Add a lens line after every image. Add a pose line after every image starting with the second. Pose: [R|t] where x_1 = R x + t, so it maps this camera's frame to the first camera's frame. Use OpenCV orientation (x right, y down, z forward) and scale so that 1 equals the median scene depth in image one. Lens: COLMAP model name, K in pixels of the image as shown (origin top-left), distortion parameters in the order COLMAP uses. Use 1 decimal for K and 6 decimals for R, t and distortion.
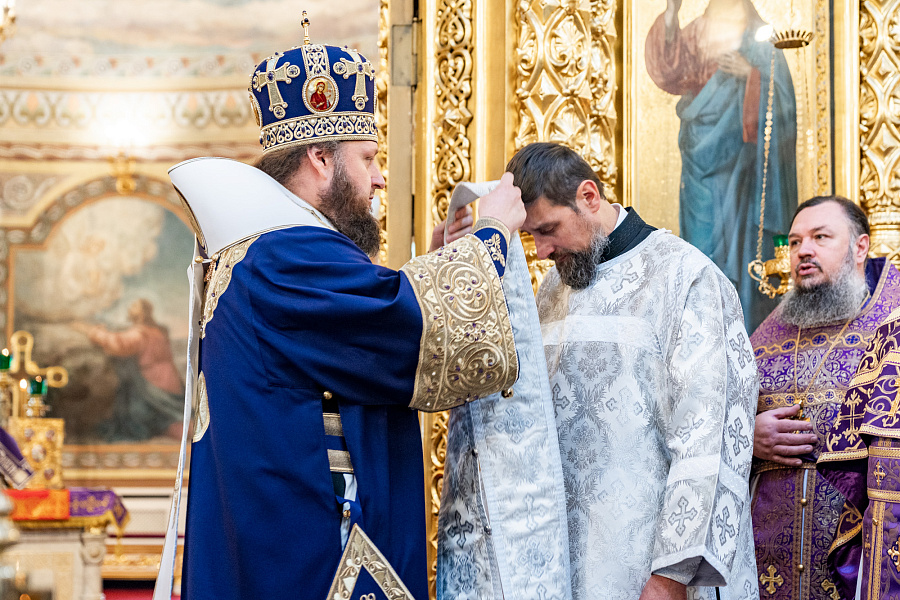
lens RADIAL K [[1774.2, 0, 610.2], [0, 1774.2, 365.0], [0, 0, 1]] dist [0.026146, 0.116890]
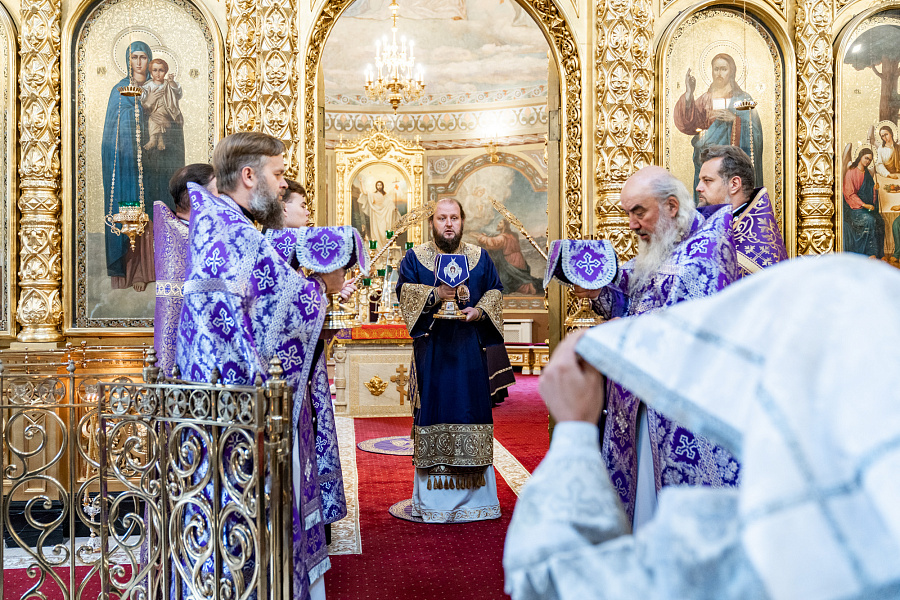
lens RADIAL K [[1182.6, 0, 508.0], [0, 1182.6, 316.1], [0, 0, 1]] dist [0.061806, -0.018399]
pose [[0.941040, 0.003405, -0.338279, 0.171099], [0.025392, 0.996418, 0.080665, -0.036323], [0.337342, -0.084498, 0.937582, -0.193838]]
